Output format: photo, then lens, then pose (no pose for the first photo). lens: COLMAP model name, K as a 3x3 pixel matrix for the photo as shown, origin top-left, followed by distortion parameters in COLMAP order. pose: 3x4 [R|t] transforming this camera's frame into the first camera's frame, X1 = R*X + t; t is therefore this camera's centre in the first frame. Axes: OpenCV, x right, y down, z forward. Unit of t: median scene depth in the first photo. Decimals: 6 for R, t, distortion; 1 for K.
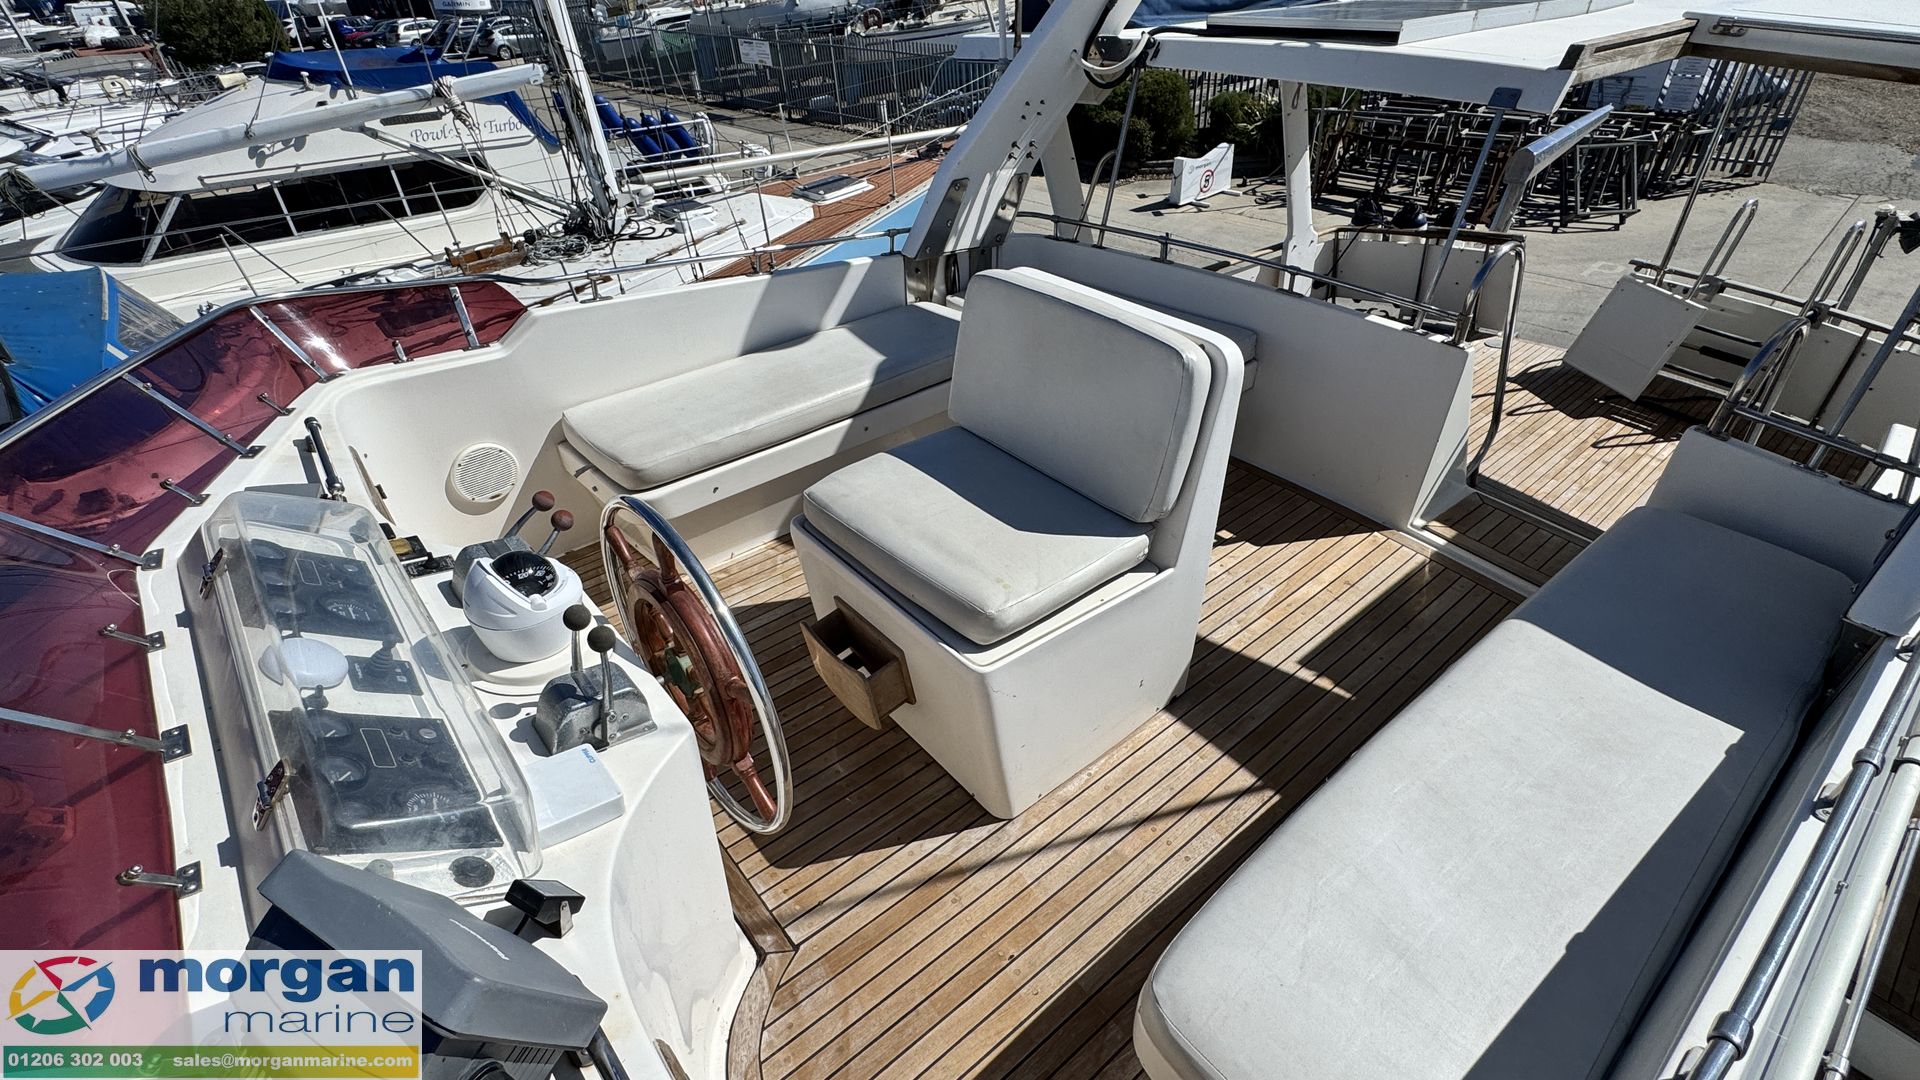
lens RADIAL K [[869.1, 0, 959.0], [0, 869.1, 536.8], [0, 0, 1]] dist [-0.002832, -0.000391]
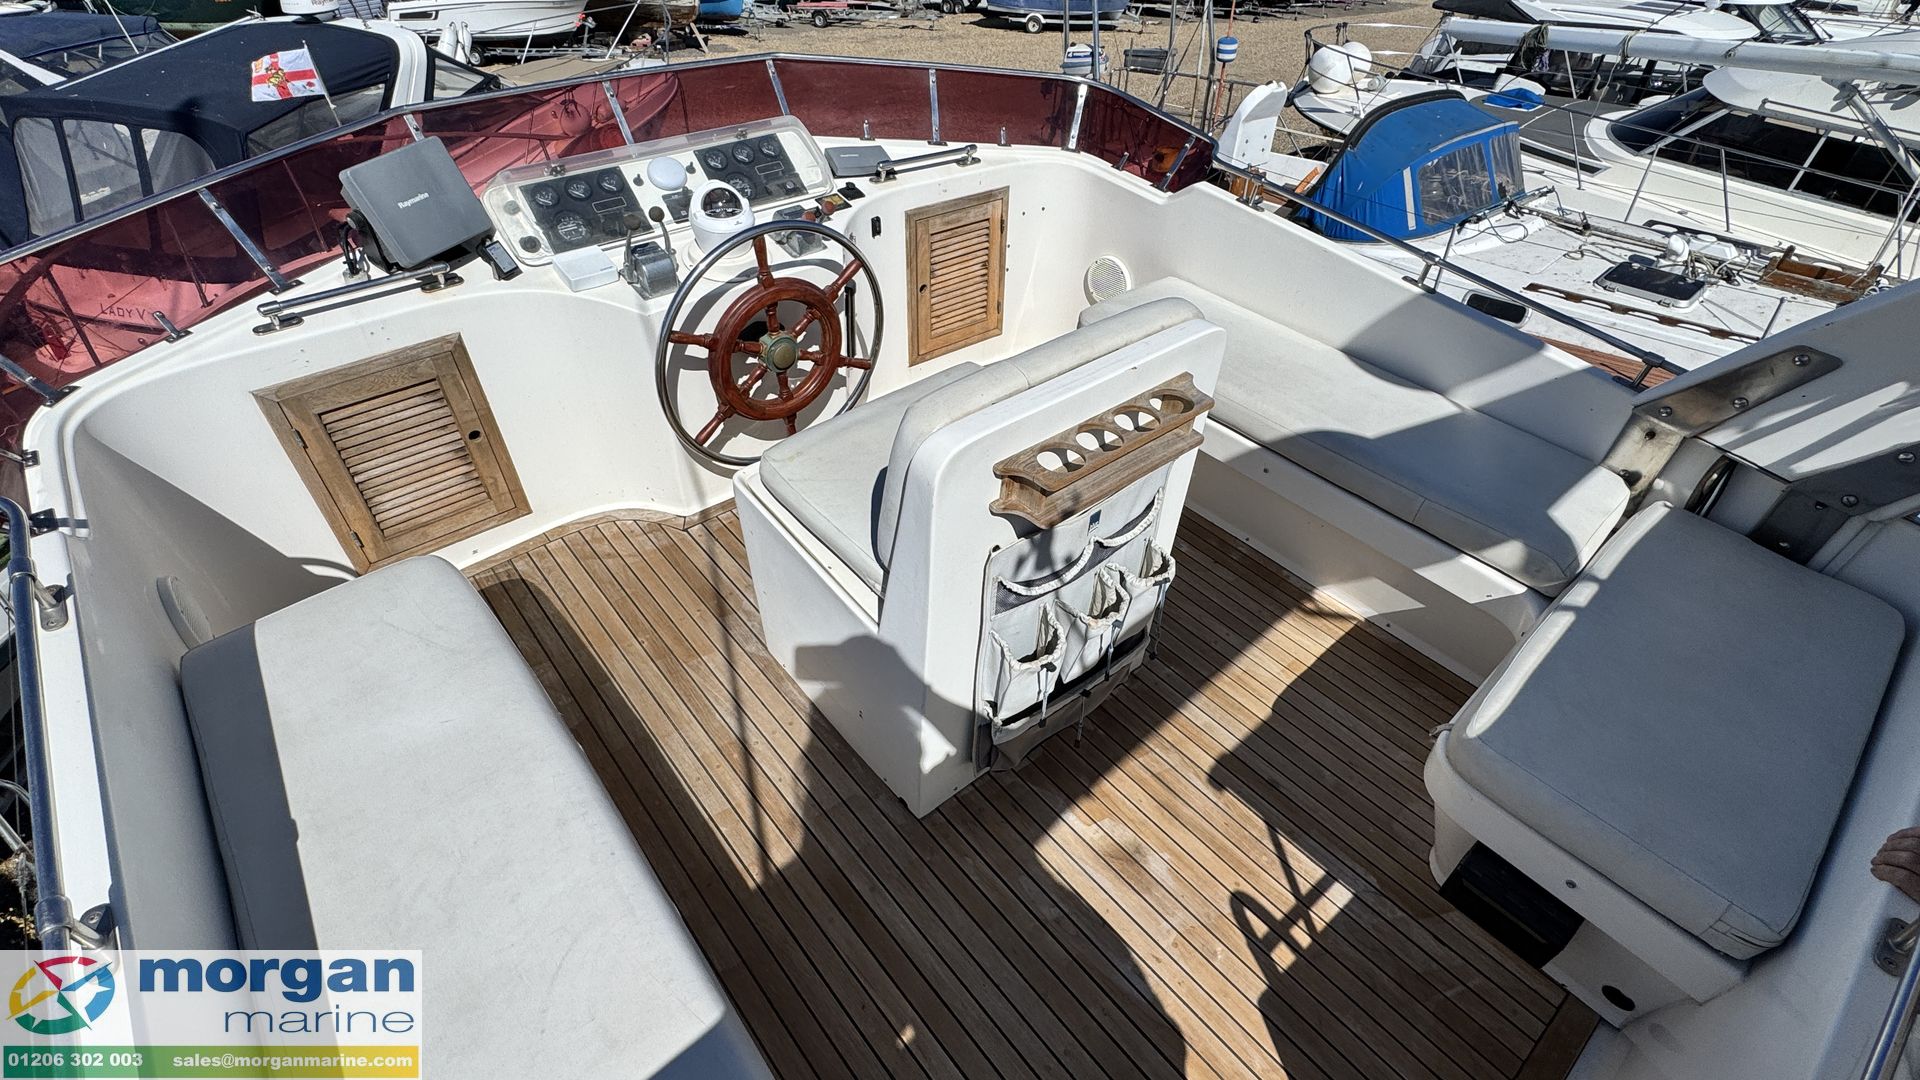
lens RADIAL K [[869.1, 0, 959.0], [0, 869.1, 536.8], [0, 0, 1]] dist [-0.002832, -0.000391]
pose [[0.006831, 0.667850, -0.744264, 0.304255], [-0.608323, 0.593496, 0.526978, -0.190841], [0.793660, 0.449153, 0.410323, 0.253047]]
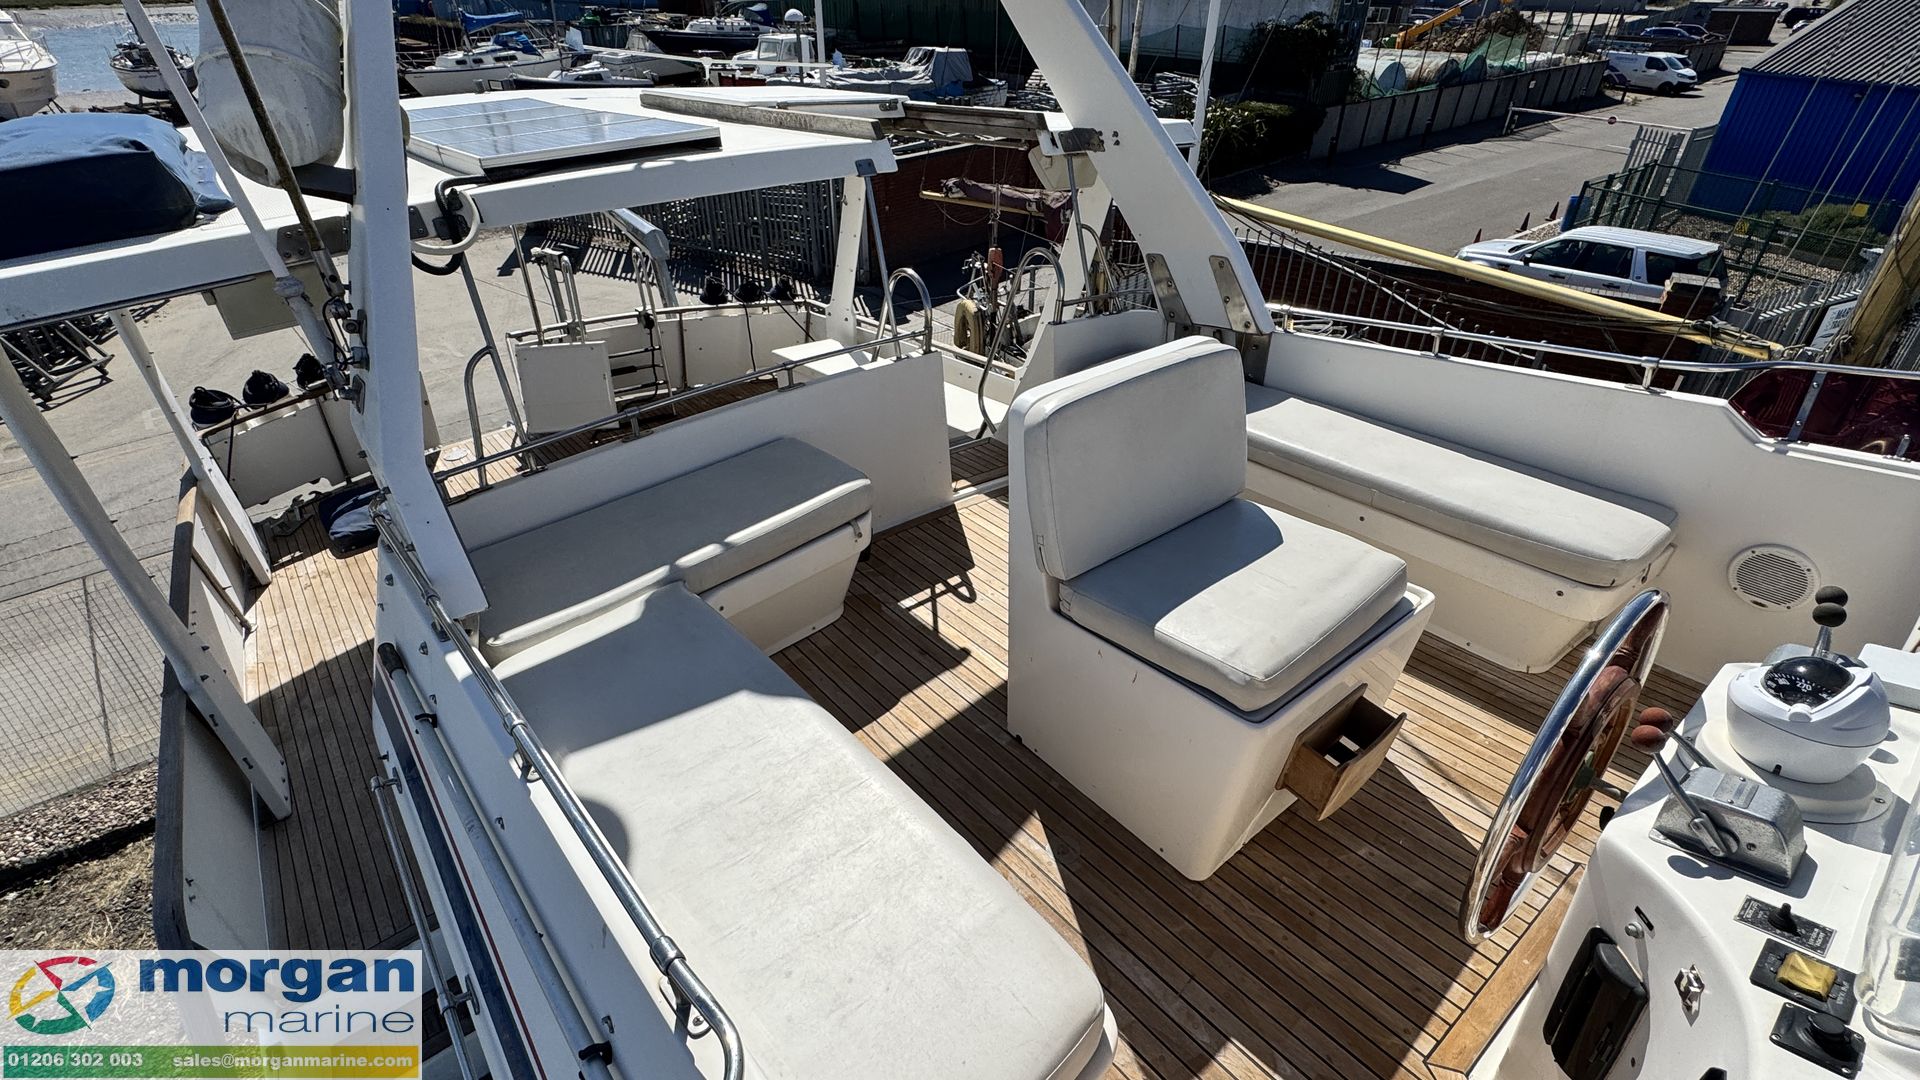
lens RADIAL K [[868.9, 0, 960.0], [0, 868.9, 540.0], [0, 0, 1]] dist [-0.002735, -0.000292]
pose [[0.007569, -0.502517, 0.864534, -0.316584], [0.596412, 0.696221, 0.399462, -0.249583], [-0.802643, 0.512595, 0.304977, 0.357121]]
